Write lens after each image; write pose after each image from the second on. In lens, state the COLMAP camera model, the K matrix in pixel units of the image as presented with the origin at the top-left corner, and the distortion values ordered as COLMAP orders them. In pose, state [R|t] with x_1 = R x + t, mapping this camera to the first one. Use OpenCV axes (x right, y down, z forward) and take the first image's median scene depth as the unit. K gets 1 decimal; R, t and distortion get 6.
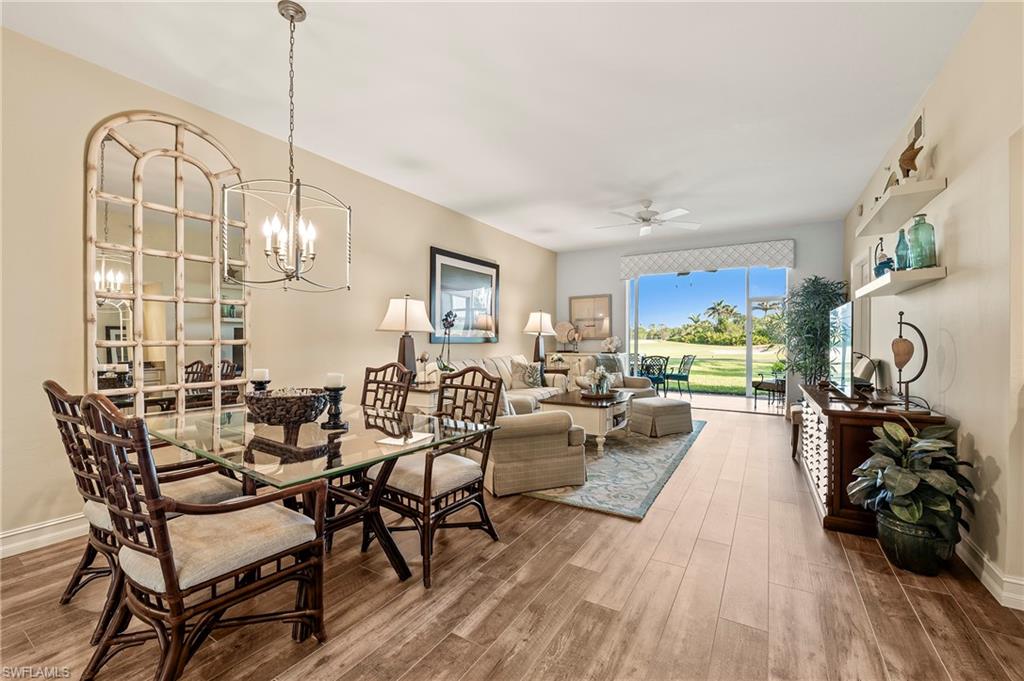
lens RADIAL K [[414.7, 0, 517.3], [0, 414.7, 343.2], [0, 0, 1]] dist [-0.004369, 0.000767]
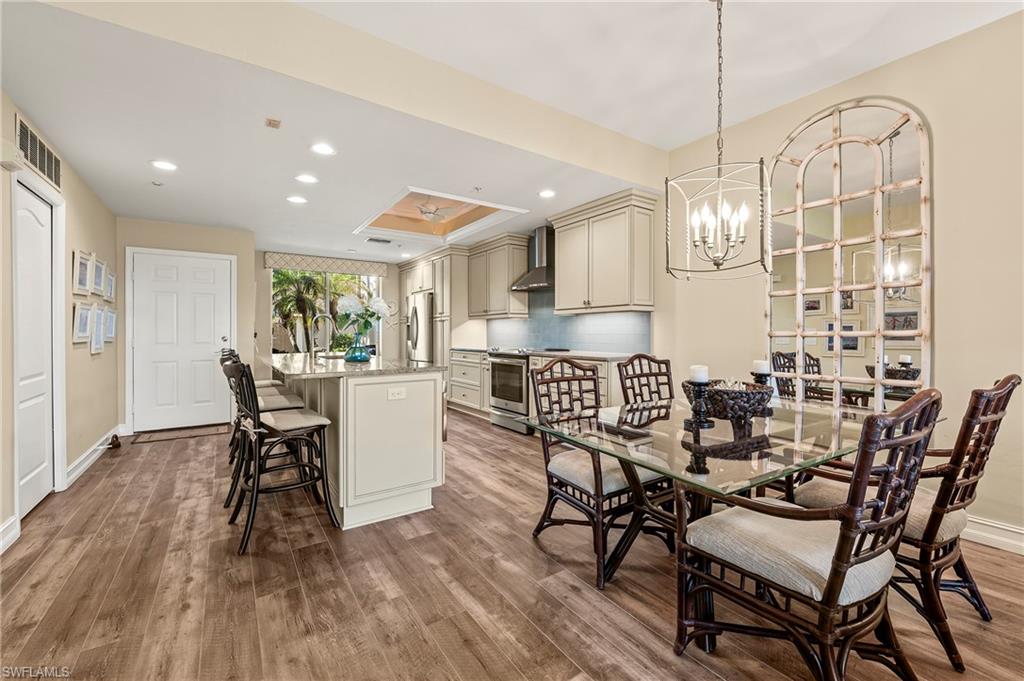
lens RADIAL K [[414.7, 0, 509.7], [0, 414.7, 335.0], [0, 0, 1]] dist [-0.004369, 0.000767]
pose [[-0.412873, 0.005287, -0.910773, 0.212393], [-0.005689, 0.999949, 0.008384, -0.000994], [0.910771, 0.008643, -0.412821, 0.379354]]
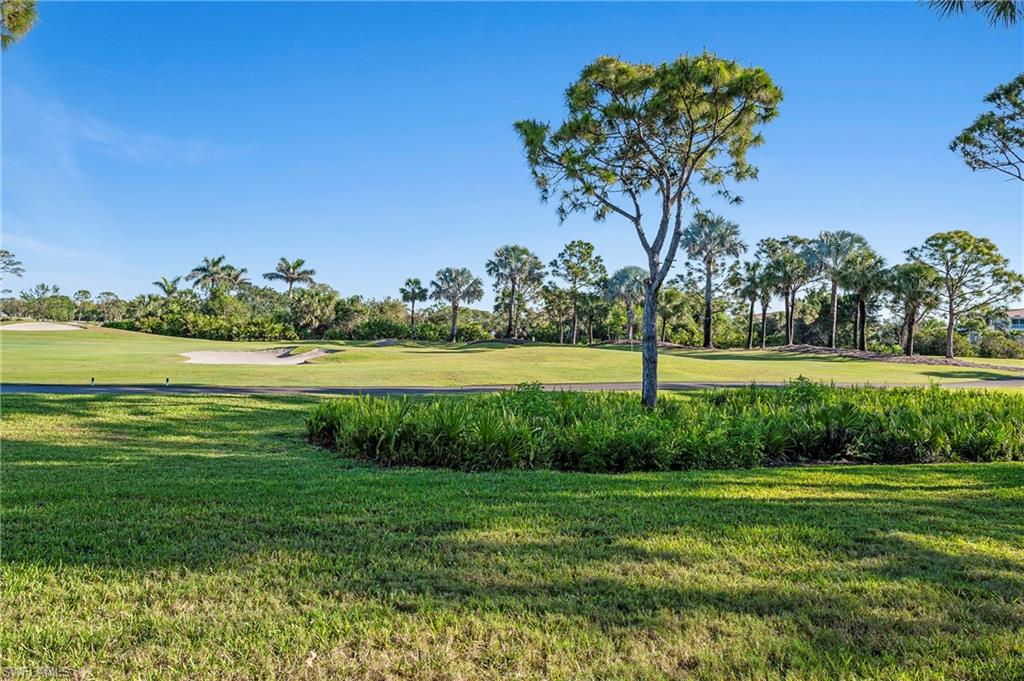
lens RADIAL K [[718.1, 0, 518.5], [0, 718.1, 284.2], [0, 0, 1]] dist [0.000385, -0.001439]
pose [[0.659361, 0.080414, 0.747514, 1.082544], [-0.030936, 0.996323, -0.079892, -0.070079], [-0.751190, 0.029552, 0.659424, 1.828996]]
